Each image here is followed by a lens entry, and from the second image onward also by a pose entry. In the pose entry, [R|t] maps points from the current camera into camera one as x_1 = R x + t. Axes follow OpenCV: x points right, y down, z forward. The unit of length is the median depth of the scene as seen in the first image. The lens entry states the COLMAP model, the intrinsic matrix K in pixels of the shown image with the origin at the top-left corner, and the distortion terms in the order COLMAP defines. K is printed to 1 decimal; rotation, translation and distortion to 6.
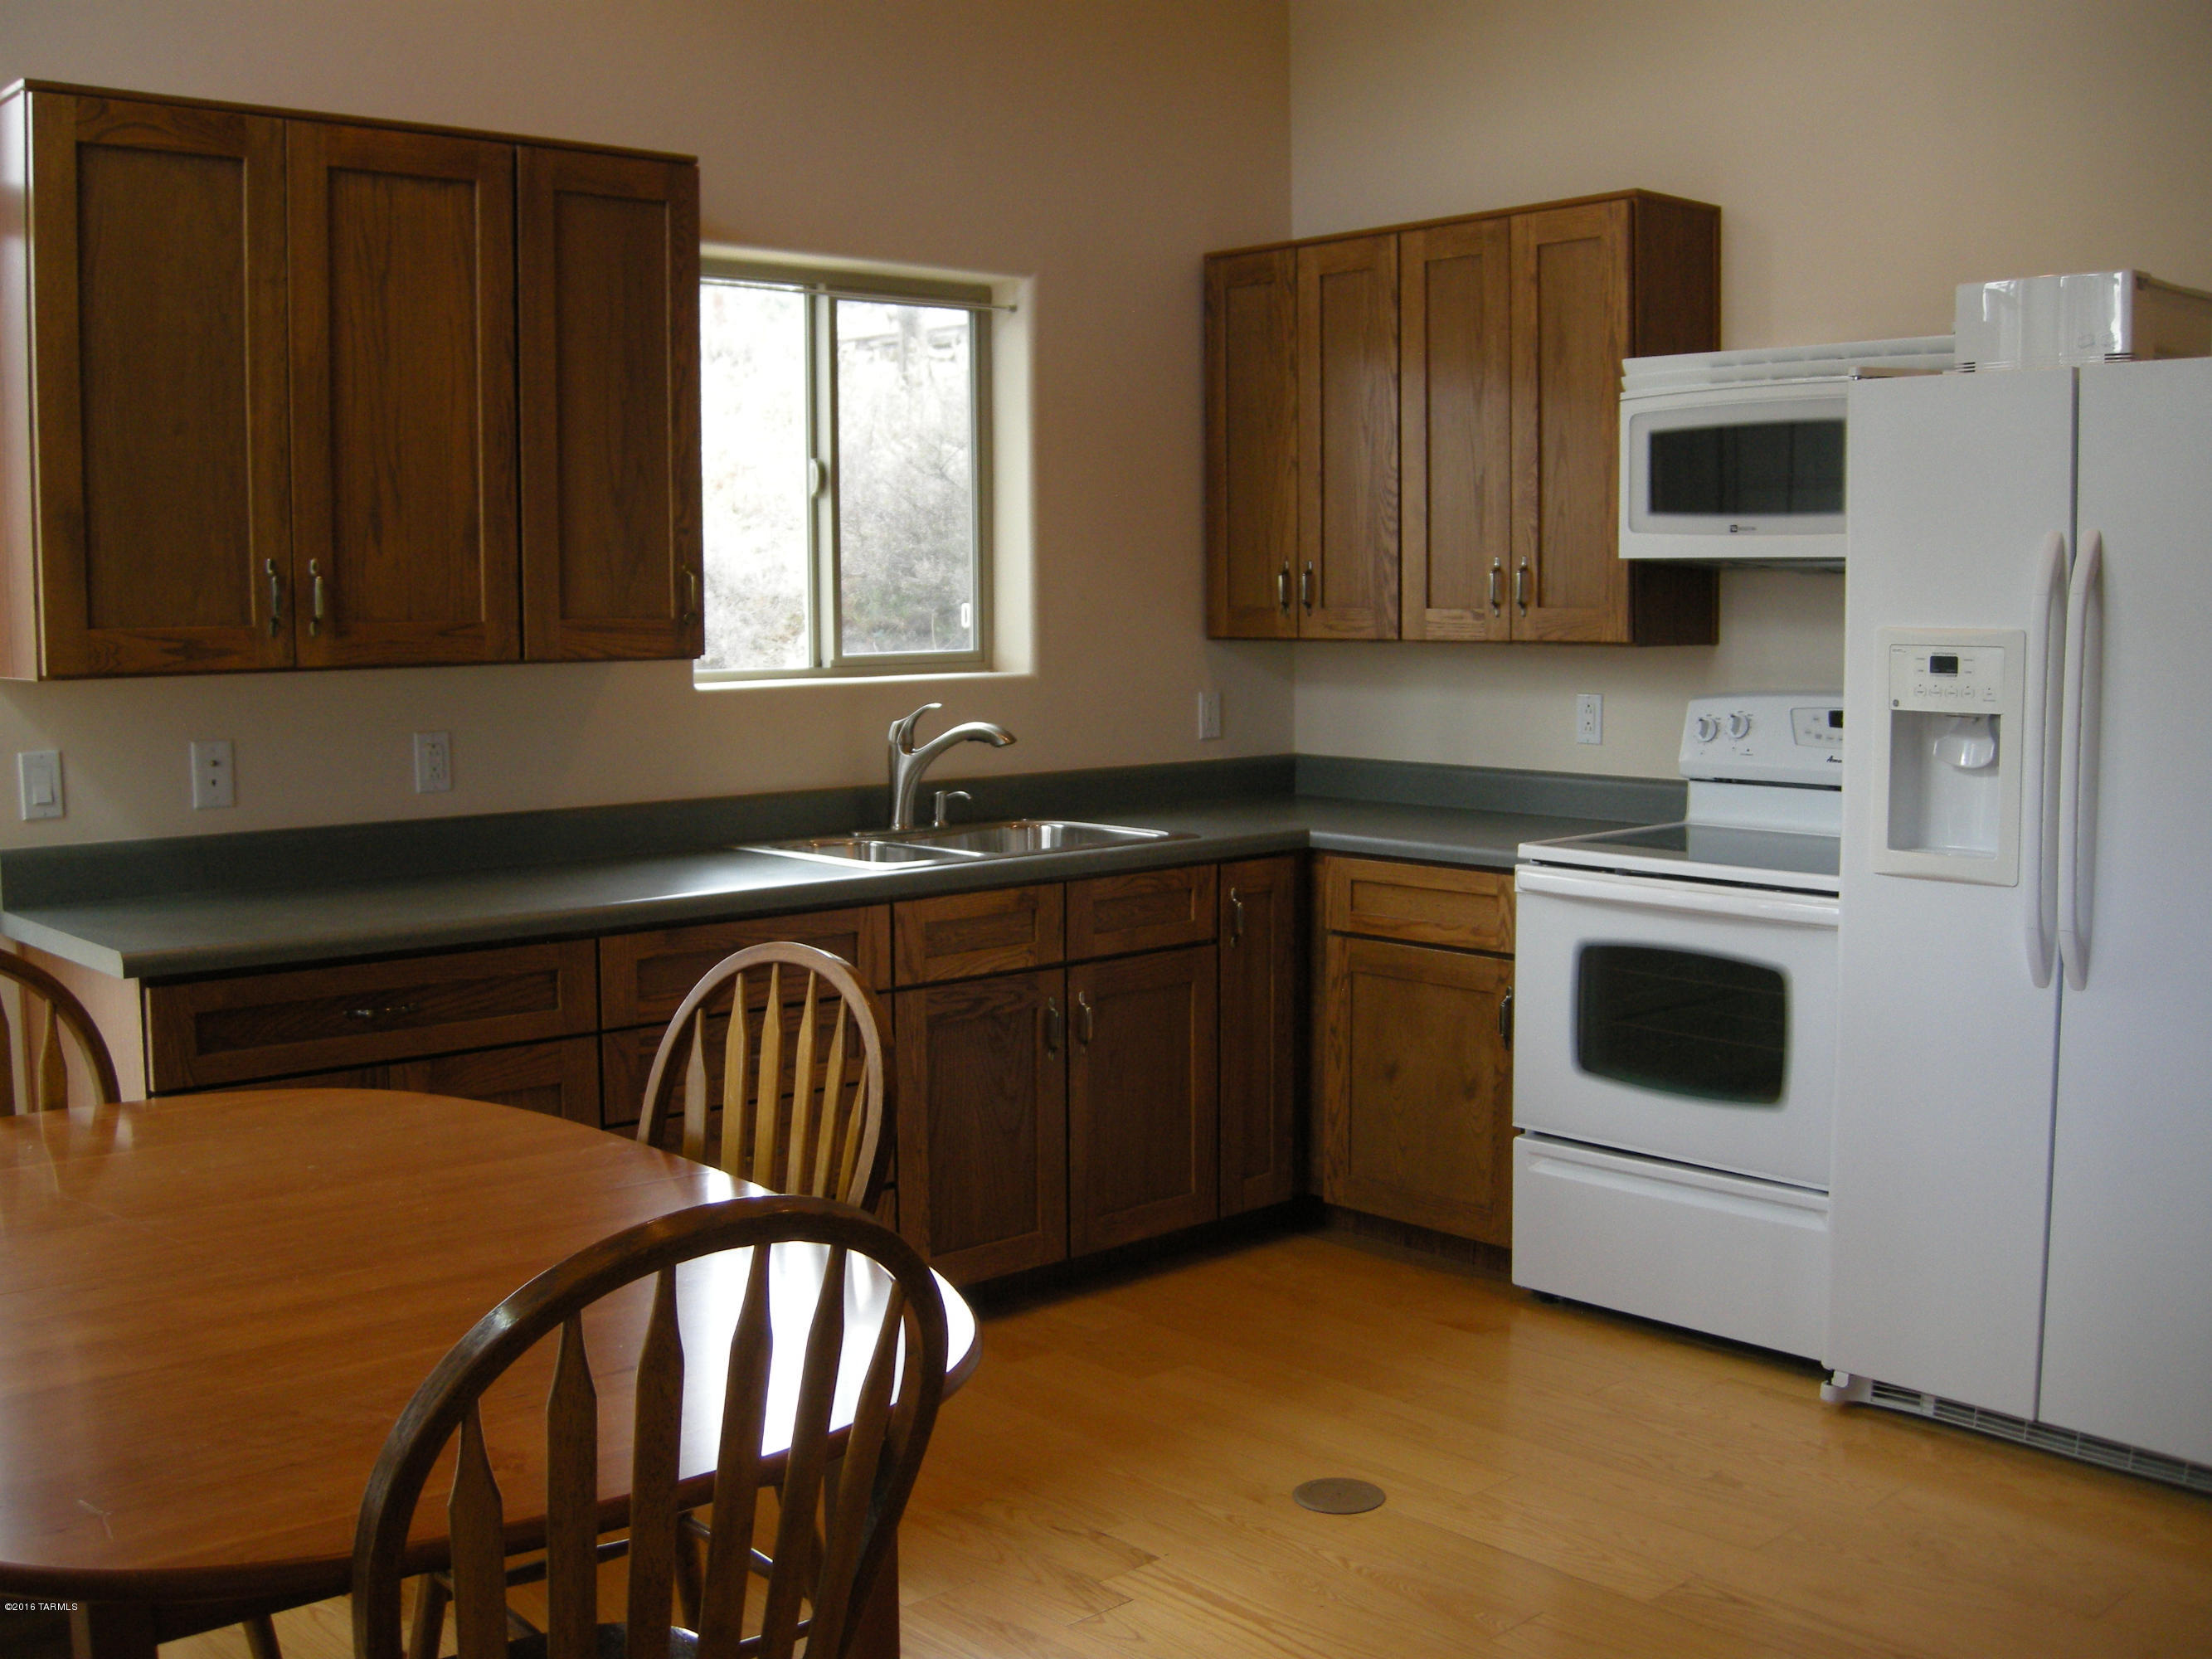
lens RADIAL K [[2300.5, 0, 1090.0], [0, 2300.5, 830.3], [0, 0, 1]] dist [-0.174559, 0.087540]
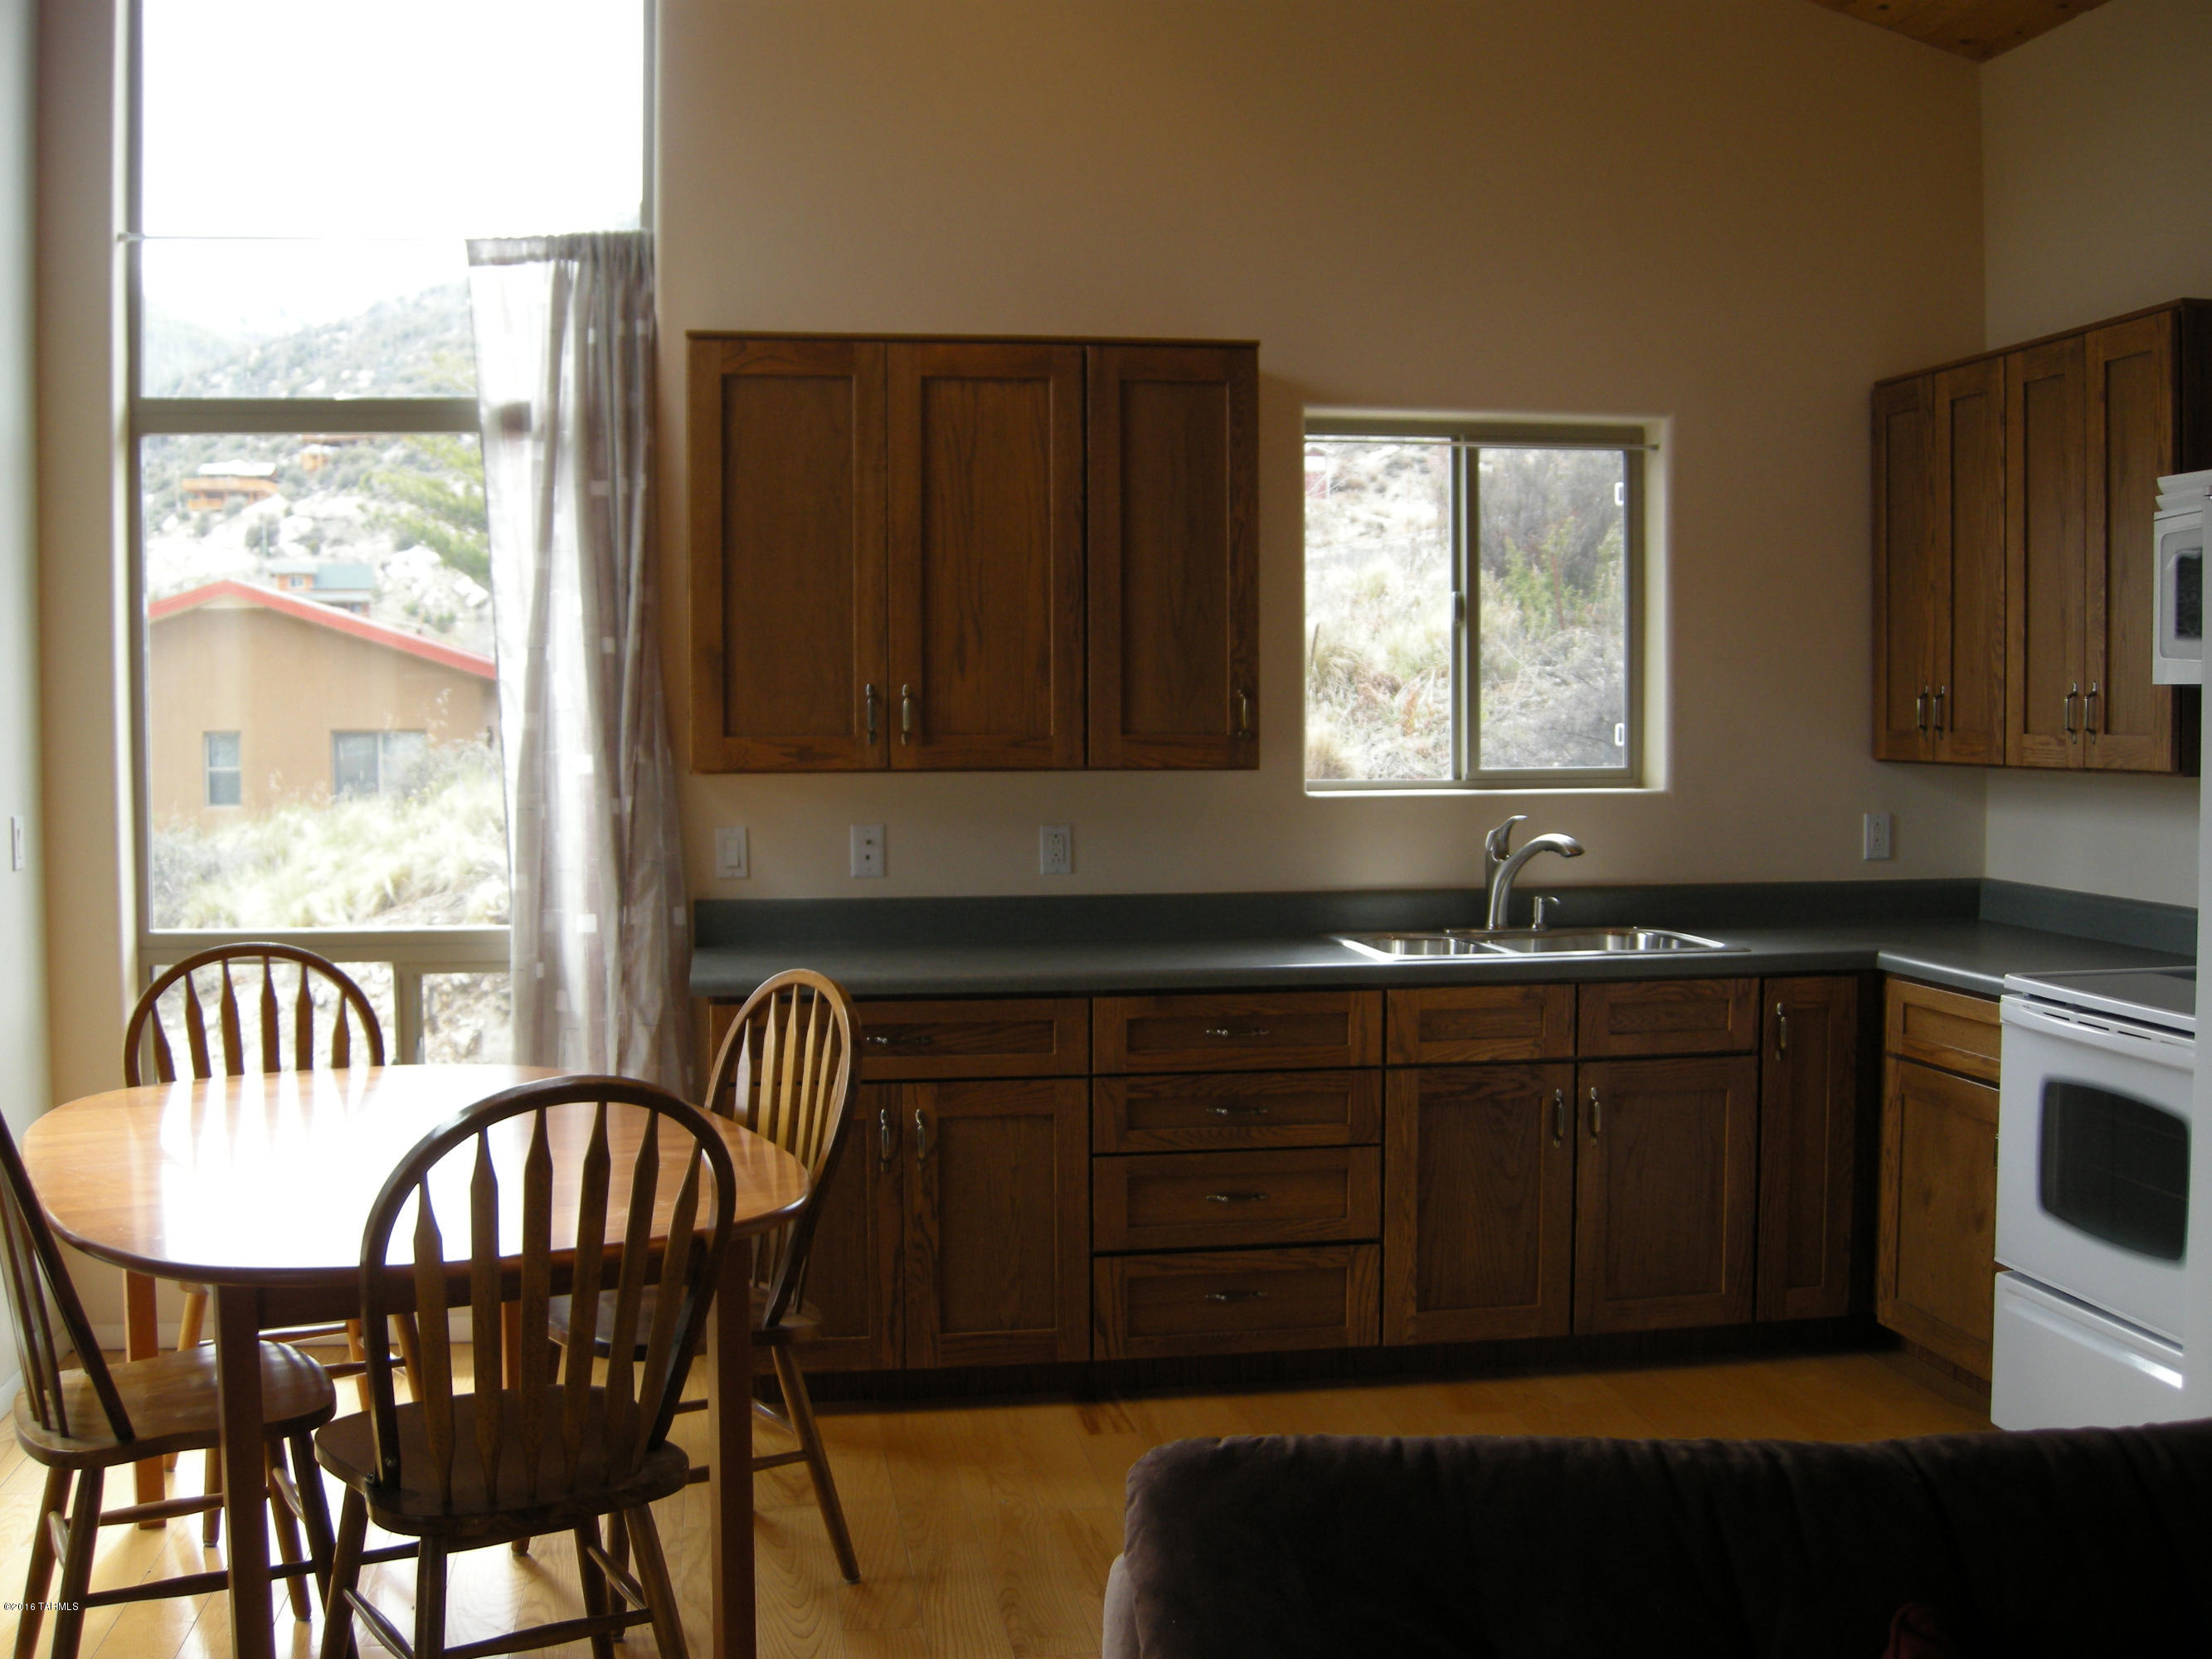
lens RADIAL K [[2300.5, 0, 1090.0], [0, 2300.5, 830.3], [0, 0, 1]] dist [-0.174559, 0.087540]
pose [[0.838434, 0.032948, -0.544006, 0.373565], [-0.057154, 0.997983, -0.027643, -0.006607], [0.541998, 0.054269, 0.838626, -0.025053]]
